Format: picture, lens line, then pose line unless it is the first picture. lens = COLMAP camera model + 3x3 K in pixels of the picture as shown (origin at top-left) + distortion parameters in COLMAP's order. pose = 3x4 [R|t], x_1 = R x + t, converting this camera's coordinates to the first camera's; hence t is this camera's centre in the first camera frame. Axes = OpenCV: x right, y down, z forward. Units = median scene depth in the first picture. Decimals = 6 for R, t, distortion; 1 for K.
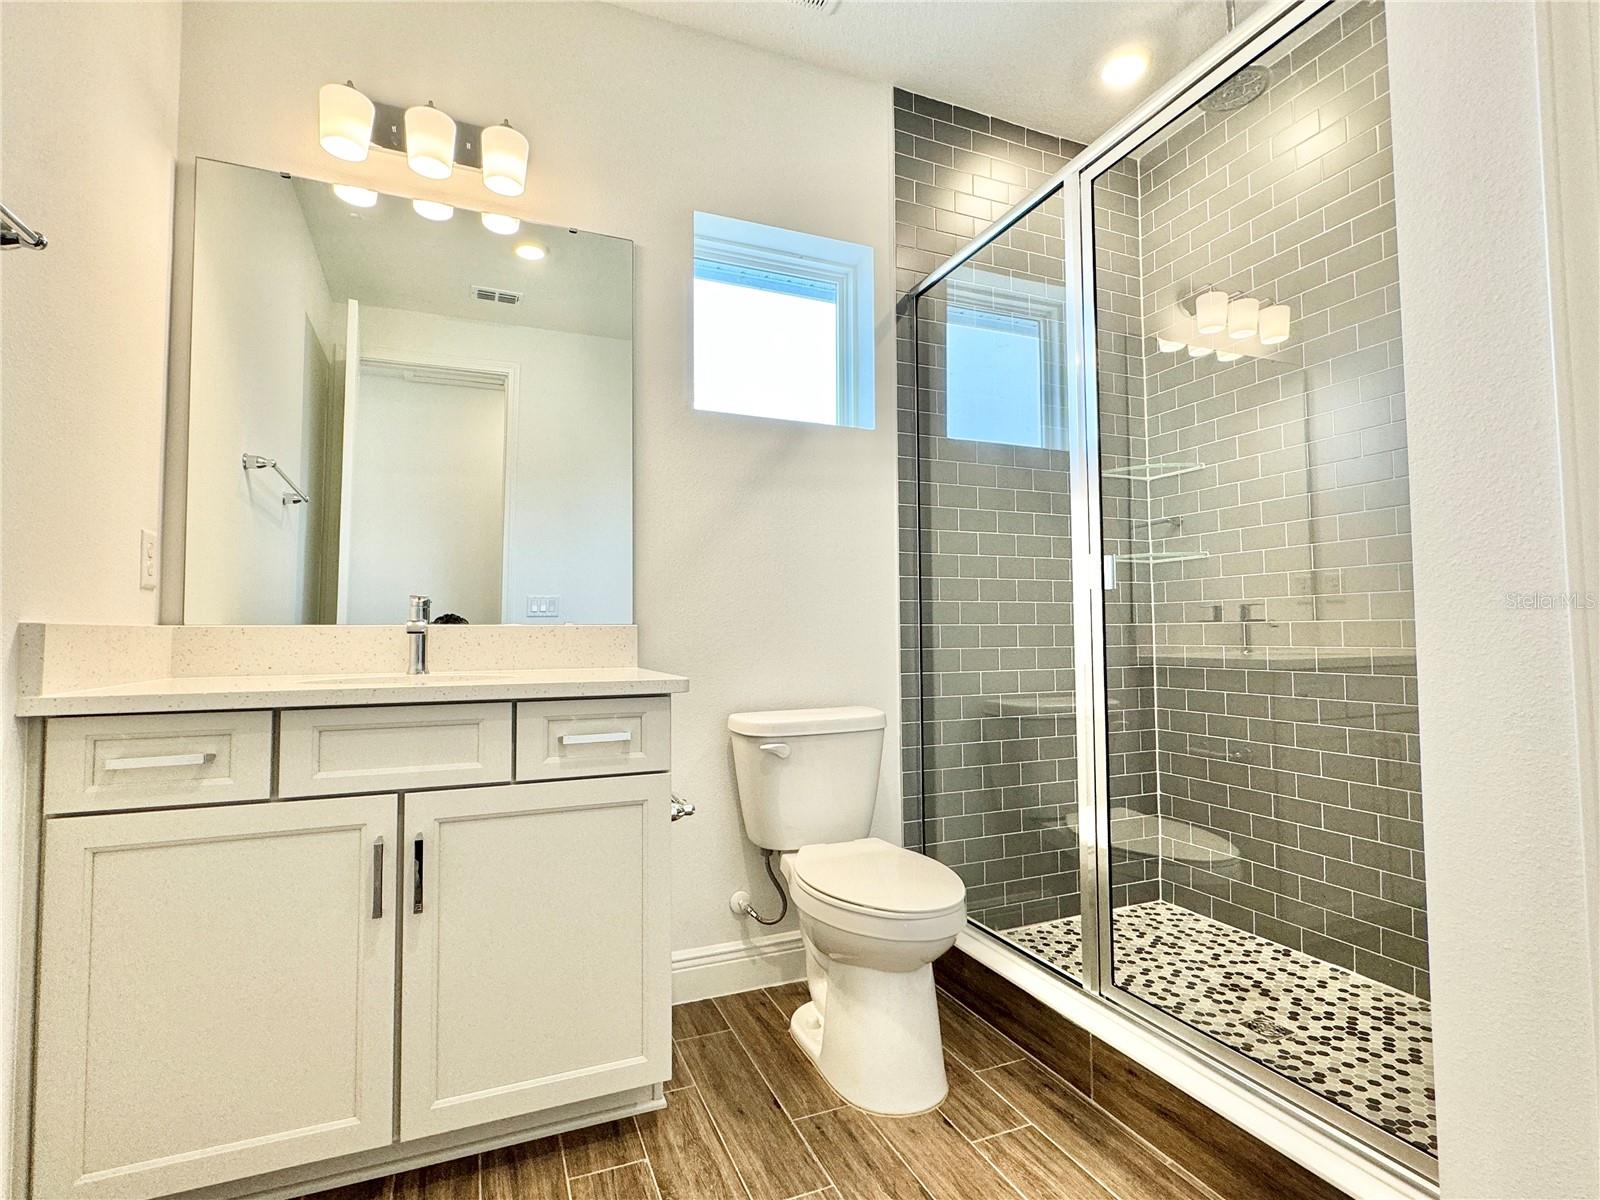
lens RADIAL K [[772.9, 0, 794.9], [0, 772.9, 599.7], [0, 0, 1]] dist [-0.001748, 0.000174]
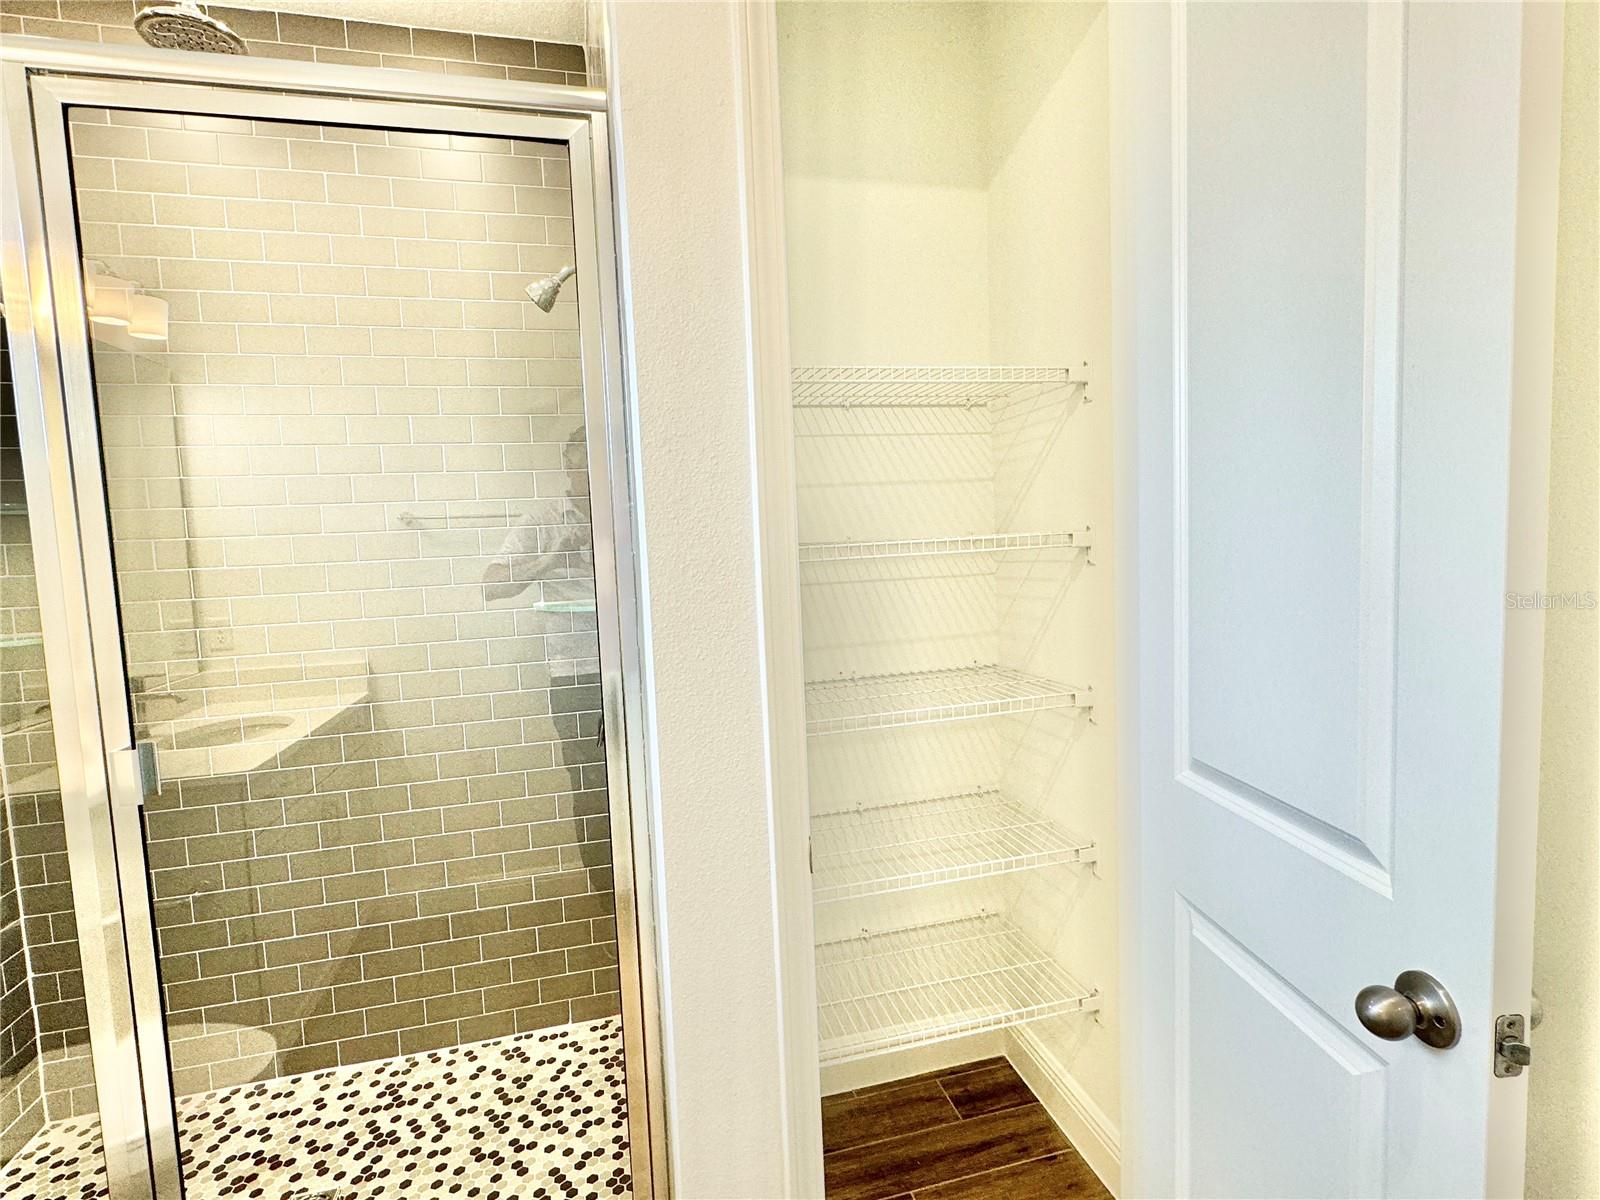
lens RADIAL K [[772.9, 0, 794.4], [0, 772.9, 598.5], [0, 0, 1]] dist [-0.001748, 0.000174]
pose [[0.143476, -0.074553, 0.986842, -0.110397], [-0.003751, 0.997110, 0.075874, -0.185765], [-0.989647, -0.014588, 0.142782, 0.312893]]
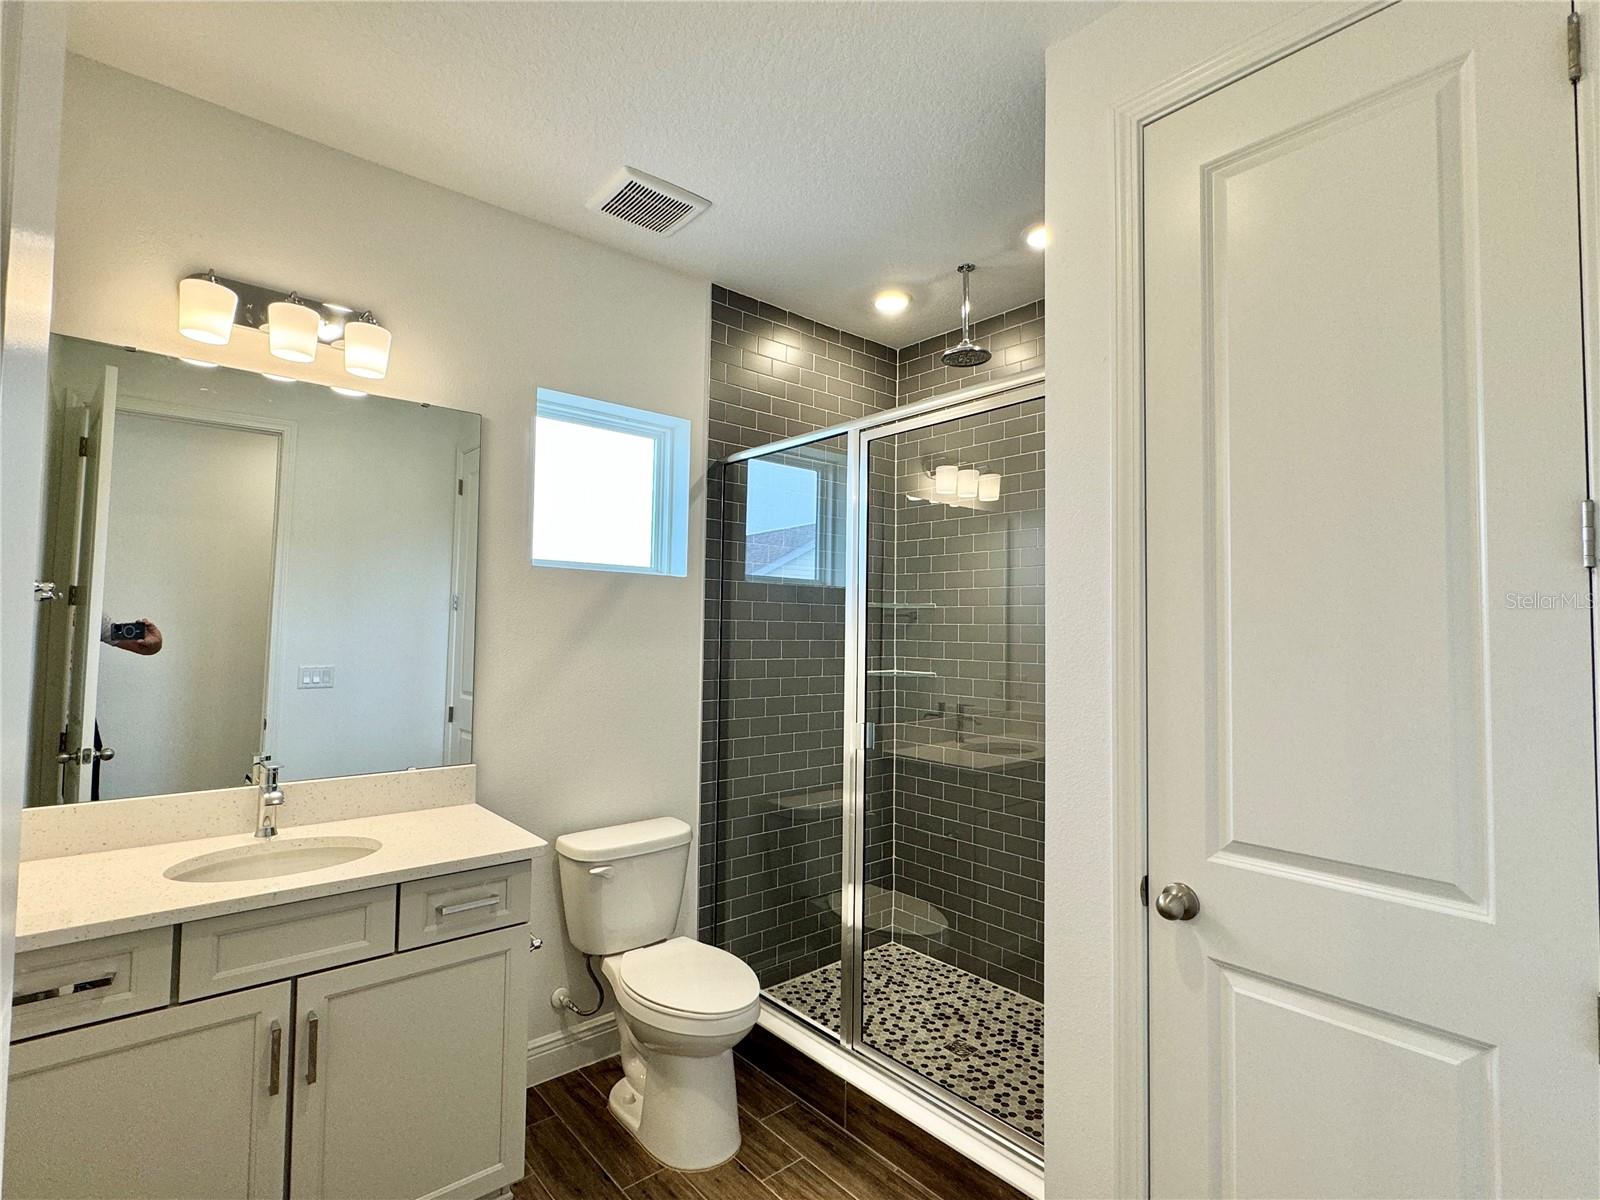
lens RADIAL K [[772.9, 0, 796.4], [0, 772.9, 603.2], [0, 0, 1]] dist [-0.001748, 0.000174]
pose [[0.950316, 0.033752, 0.309453, -0.116297], [-0.036720, 0.999319, 0.003767, -0.219325], [-0.309115, -0.014943, 0.950907, -0.198863]]
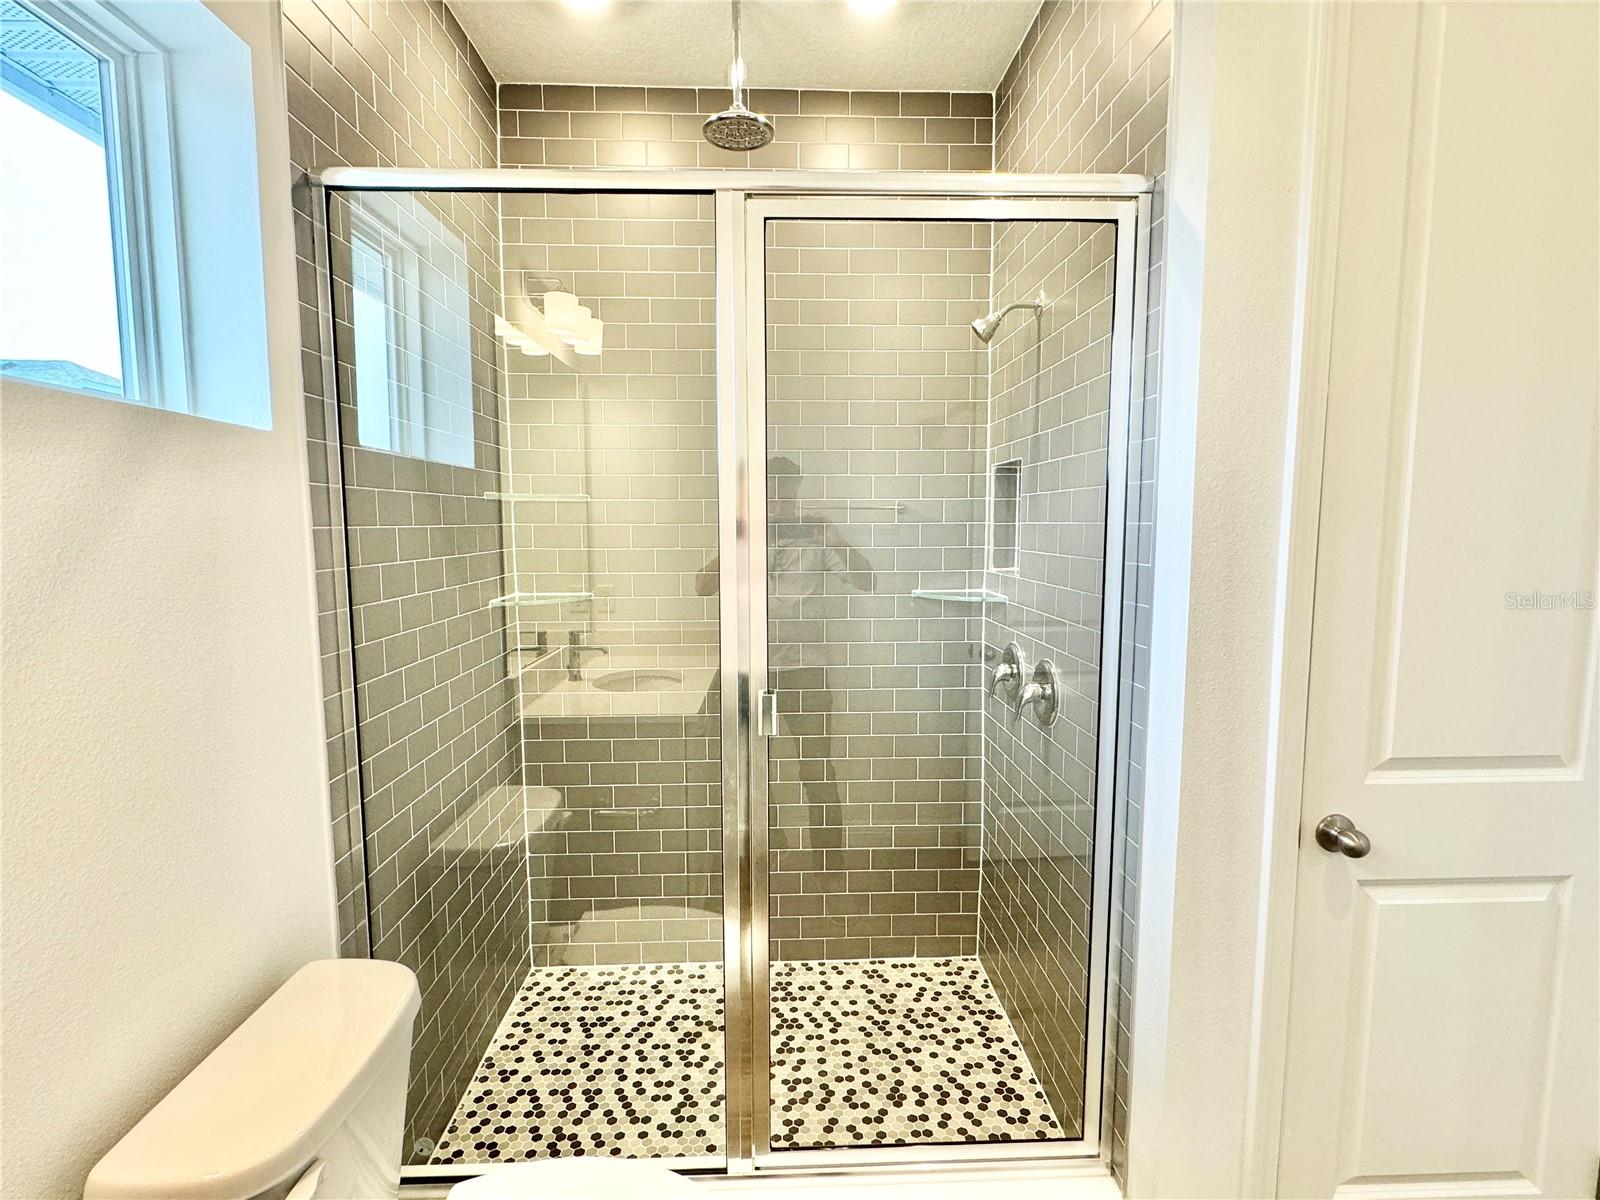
lens RADIAL K [[772.9, 0, 795.7], [0, 772.9, 599.5], [0, 0, 1]] dist [-0.001748, 0.000174]
pose [[0.350870, -0.086165, 0.932452, -0.306705], [-0.041848, 0.993320, 0.107537, -0.205993], [-0.935489, -0.076753, 0.344920, 0.561530]]
